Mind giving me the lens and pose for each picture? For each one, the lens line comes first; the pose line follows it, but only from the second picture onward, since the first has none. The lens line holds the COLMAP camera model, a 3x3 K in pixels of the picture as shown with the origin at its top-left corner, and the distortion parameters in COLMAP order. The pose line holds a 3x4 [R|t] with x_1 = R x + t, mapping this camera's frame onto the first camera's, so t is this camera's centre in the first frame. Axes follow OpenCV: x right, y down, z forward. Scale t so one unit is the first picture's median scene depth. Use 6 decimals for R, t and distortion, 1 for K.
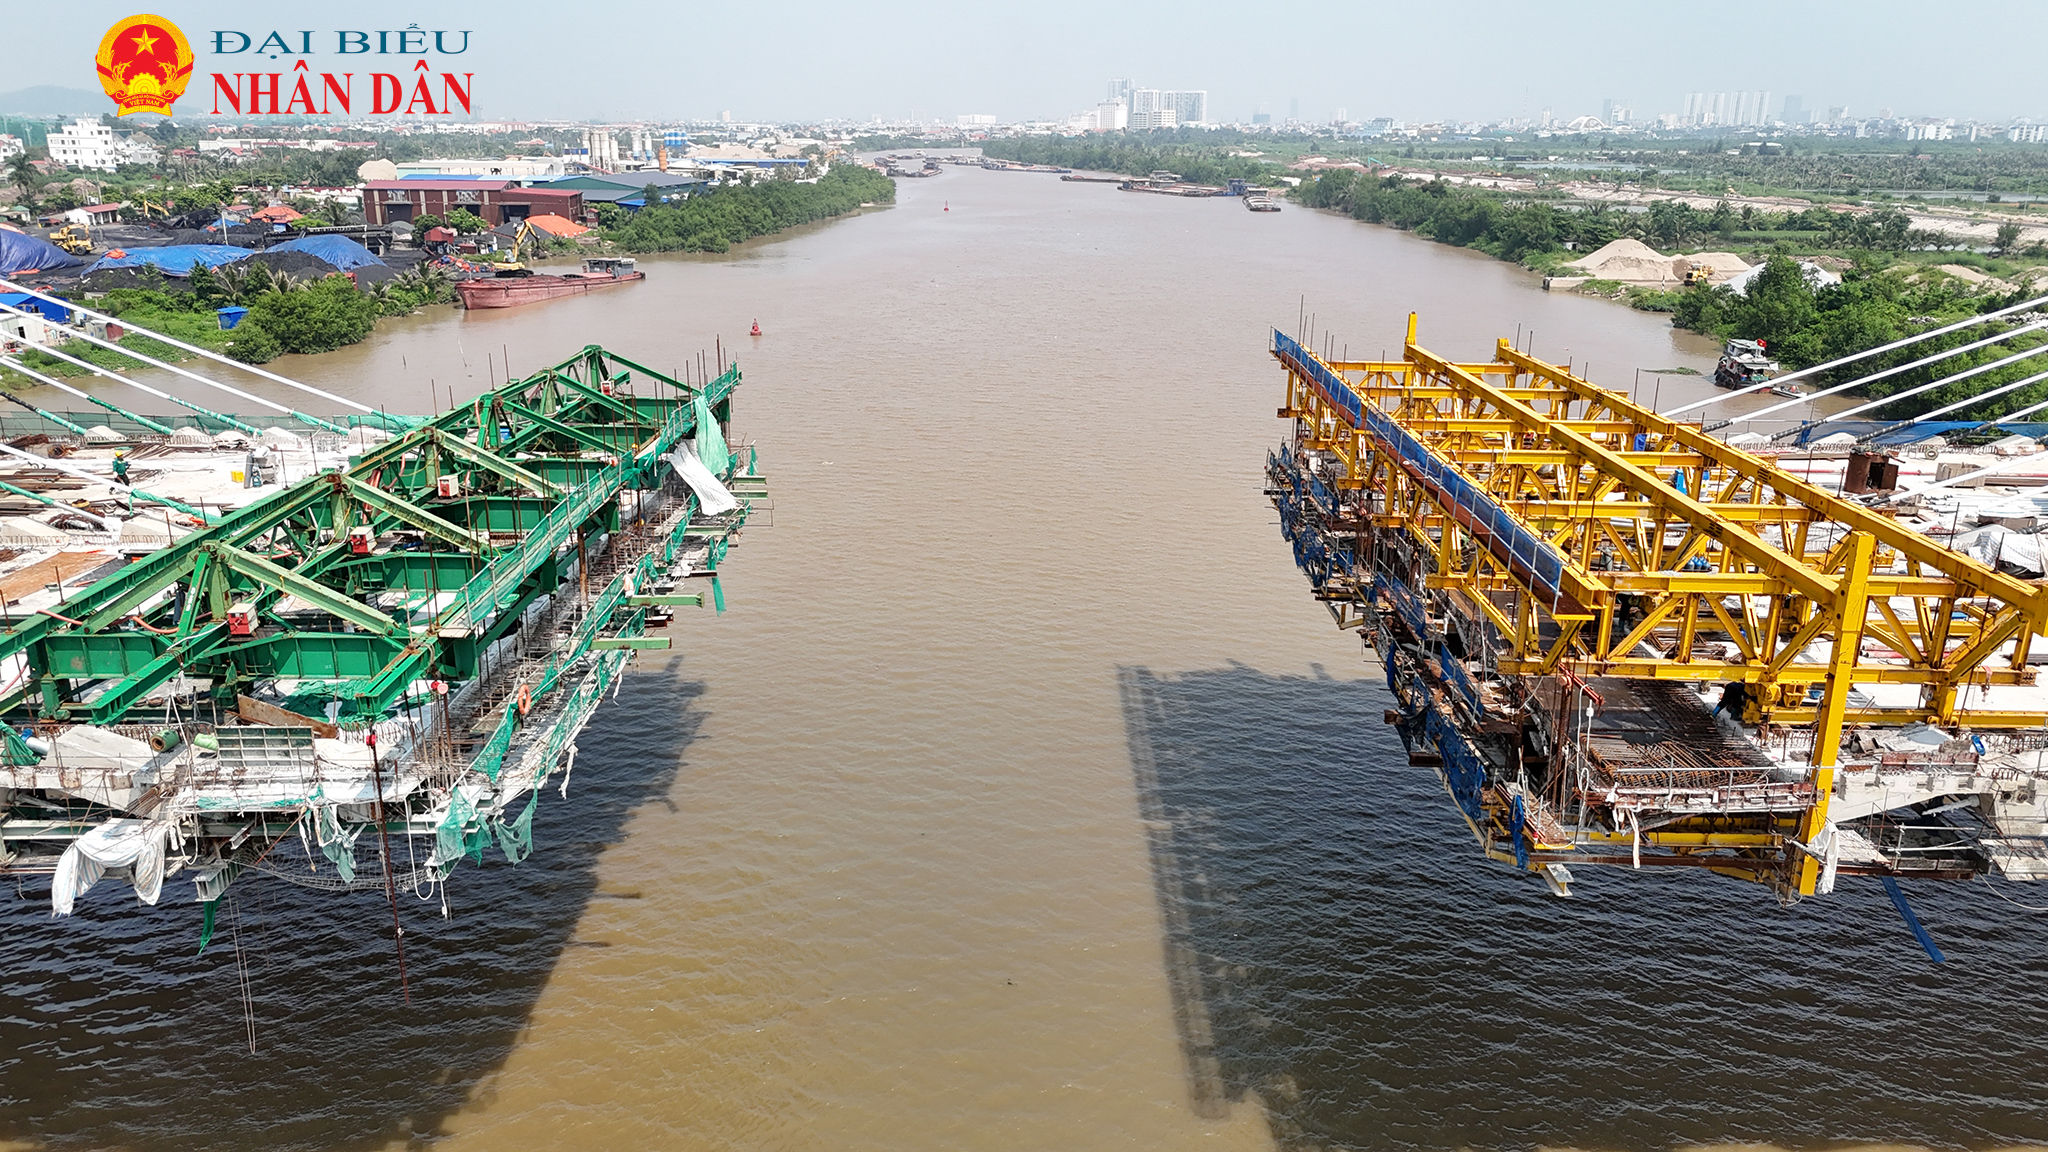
lens RADIAL K [[1501.8, 0, 1024.0], [0, 1501.8, 576.0], [0, 0, 1]] dist [0.030335, -0.001234]
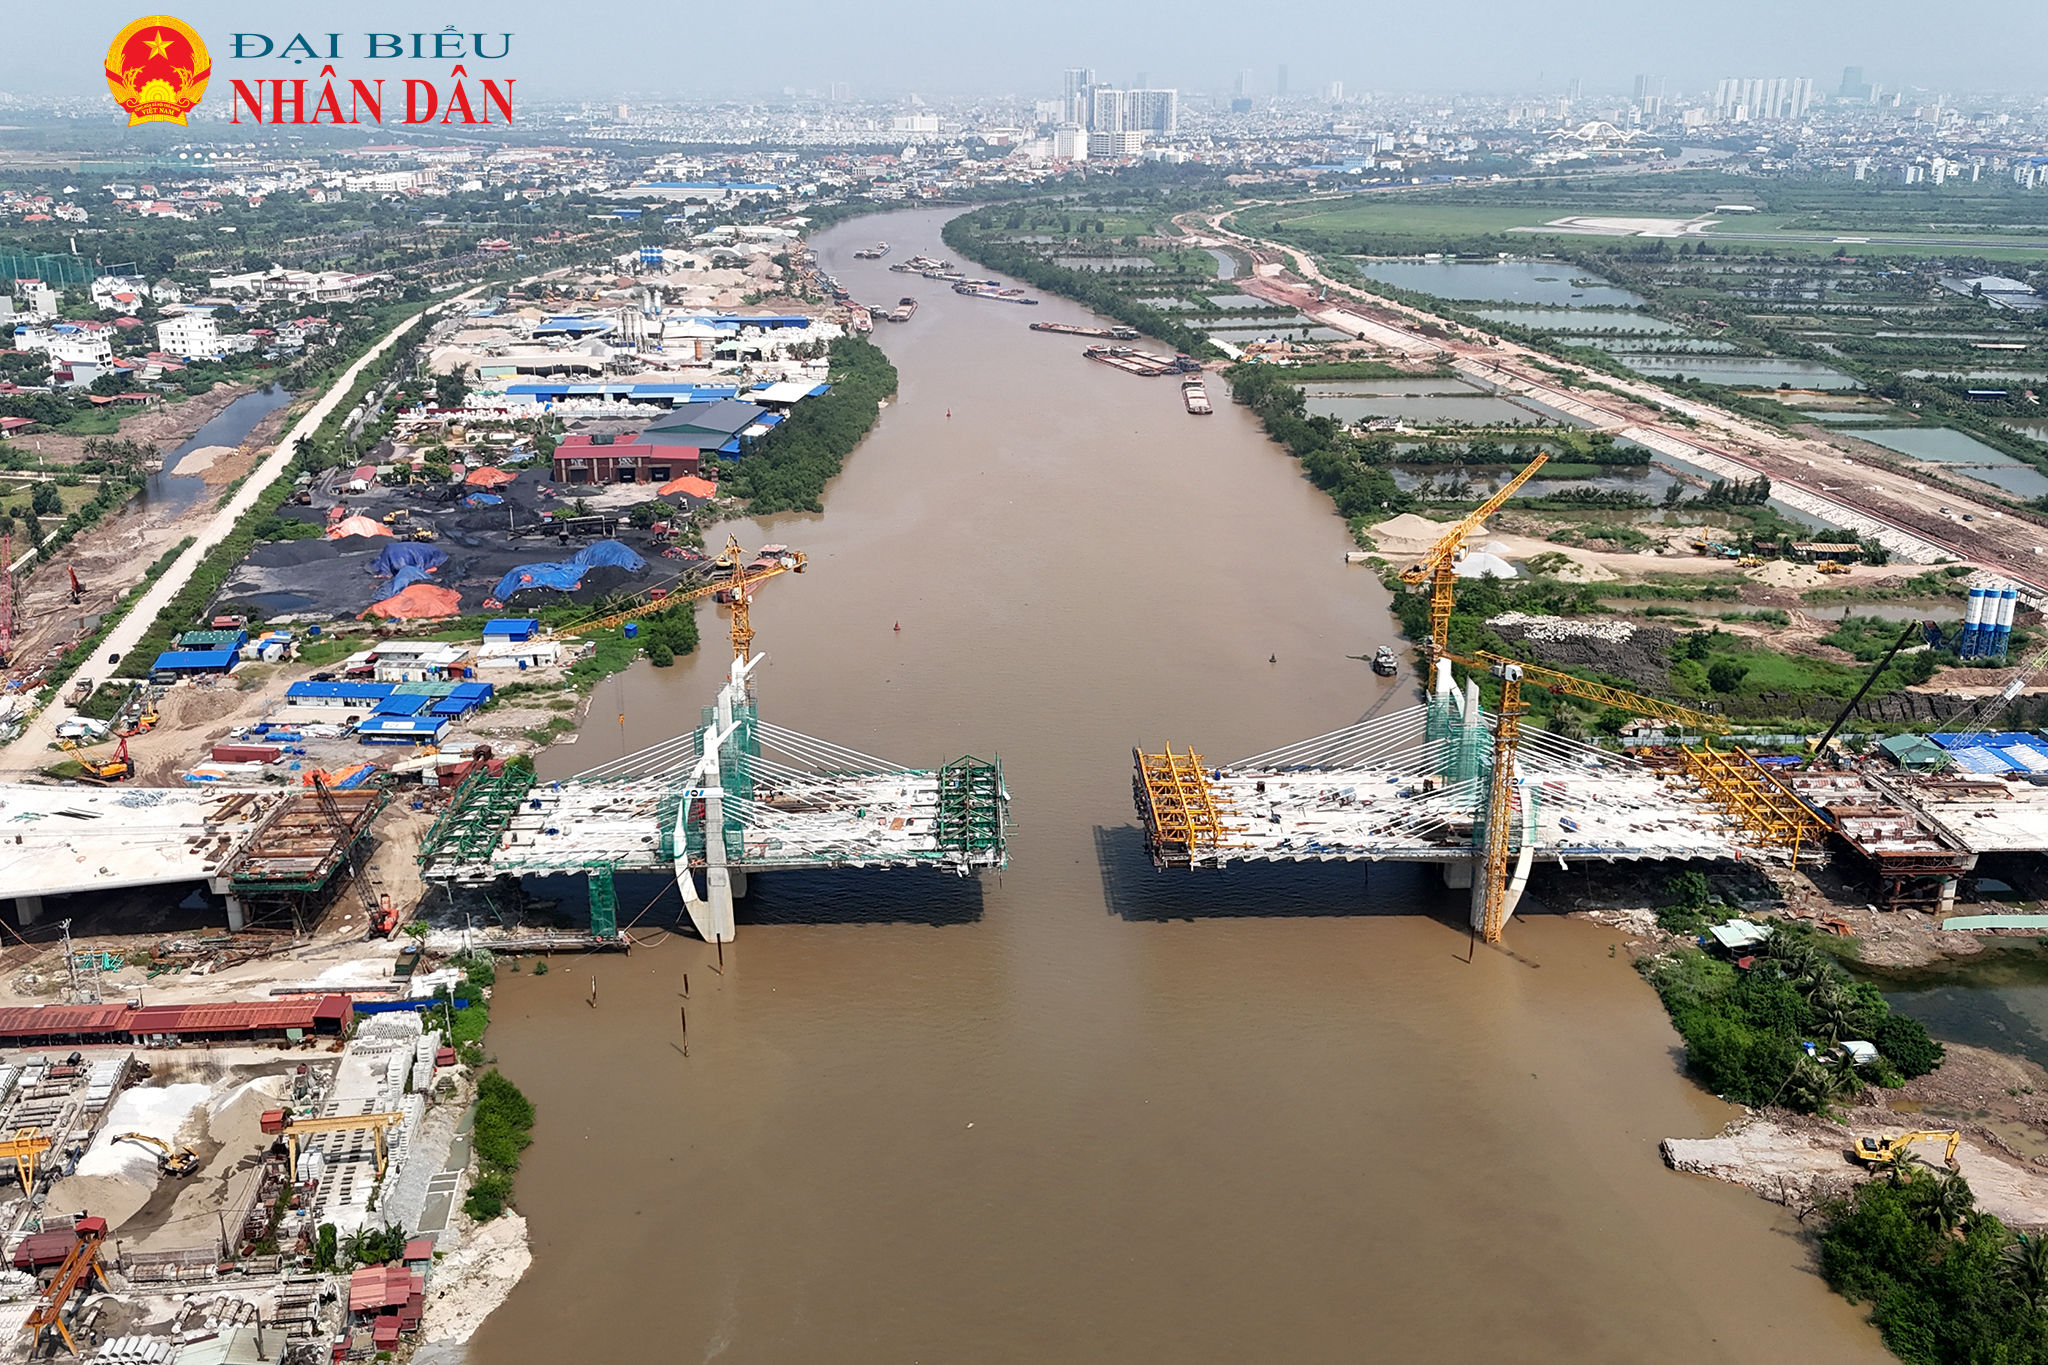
lens RADIAL K [[1766.1, 0, 1024.0], [0, 1766.1, 682.5], [0, 0, 1]] dist [0.080212, -0.002327]
pose [[0.999214, -0.013812, 0.037161, -0.116347], [0.012920, 0.999625, 0.024129, -0.178859], [-0.037480, -0.023630, 0.999018, -1.464393]]
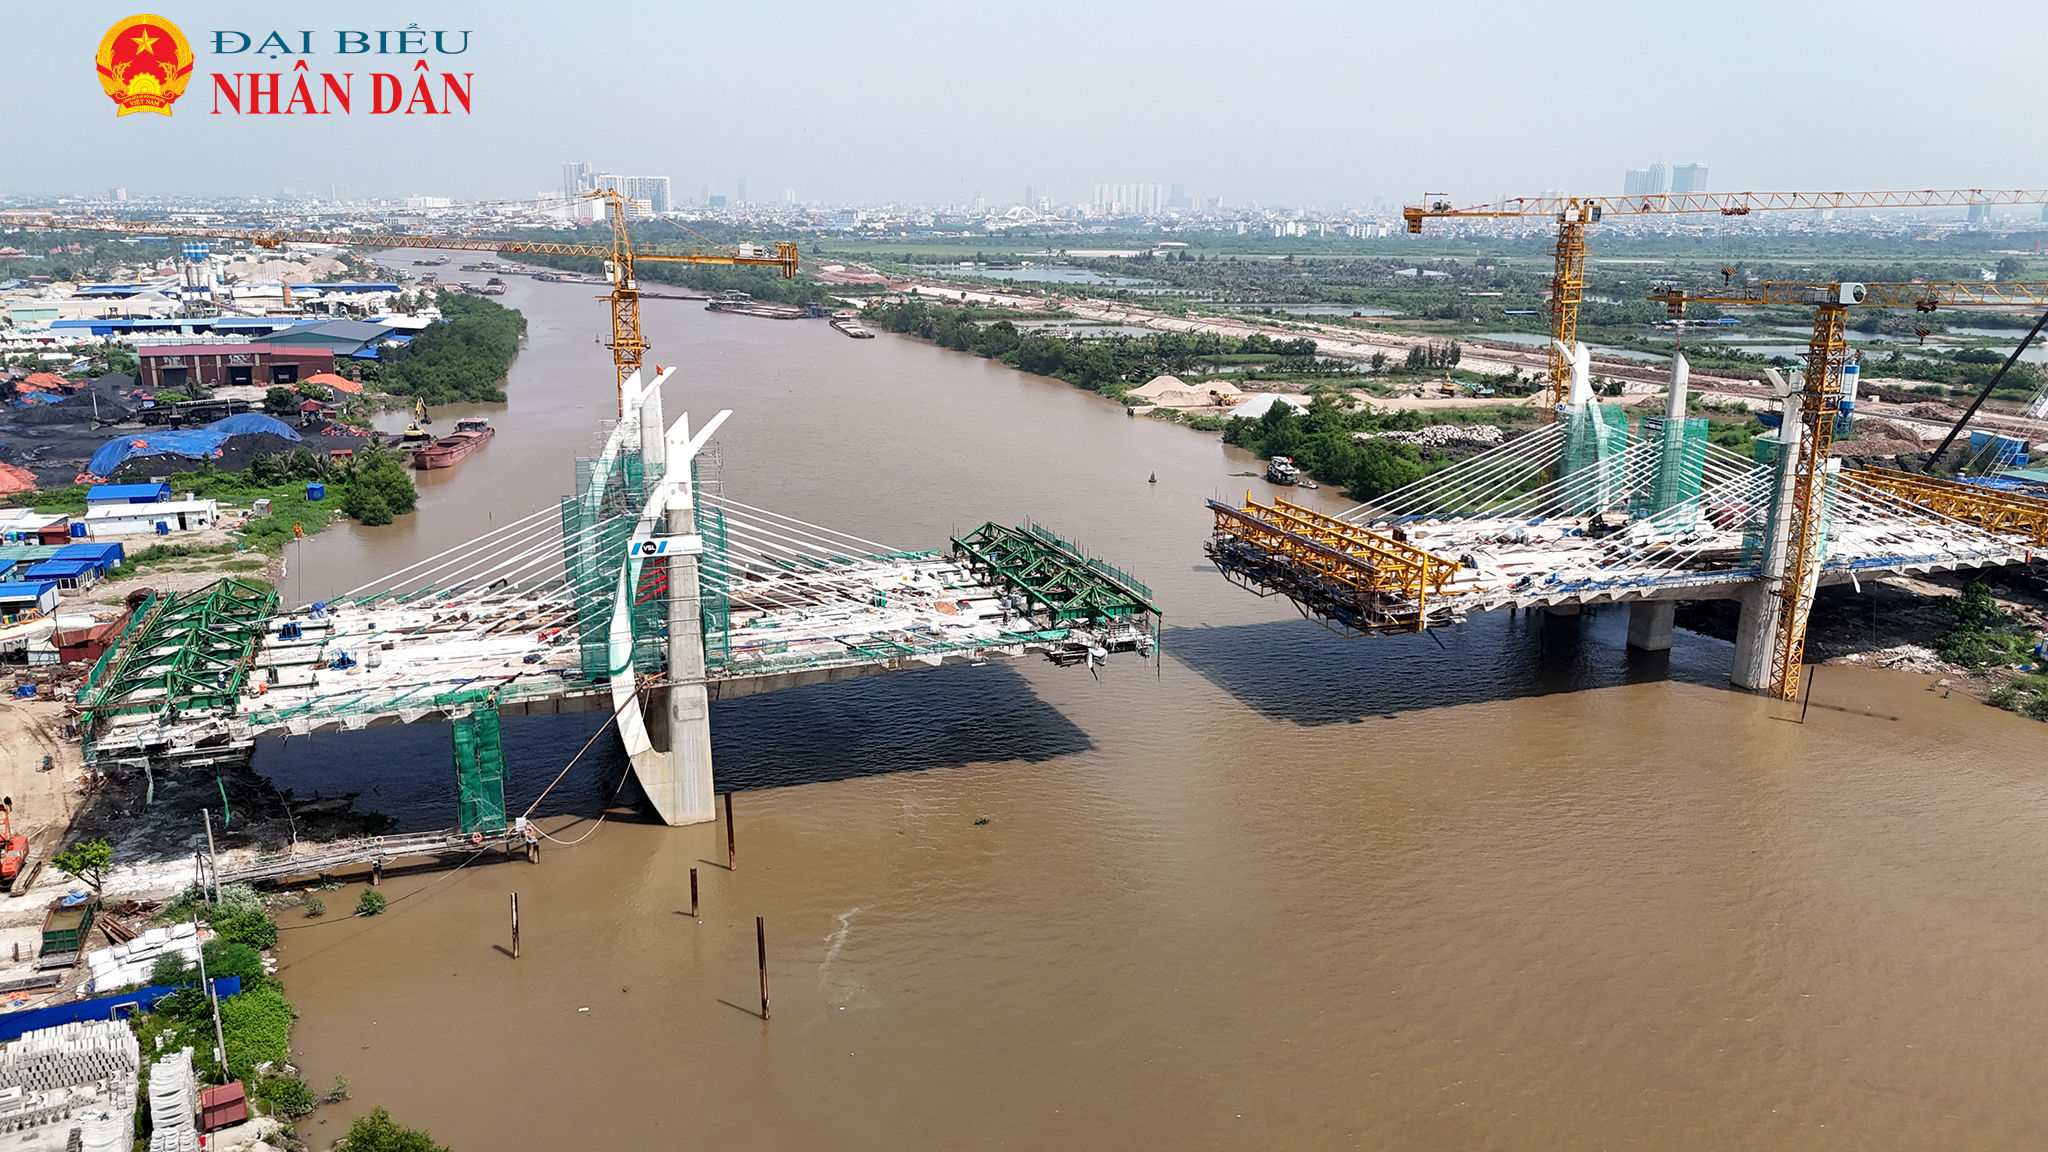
lens RADIAL K [[1501.8, 0, 1024.0], [0, 1501.8, 576.0], [0, 0, 1]] dist [0.030335, -0.001234]
pose [[0.938299, -0.077016, 0.337142, -0.440589], [0.092932, 0.995180, -0.031303, 0.014400], [-0.333106, 0.060702, 0.940933, -0.599964]]
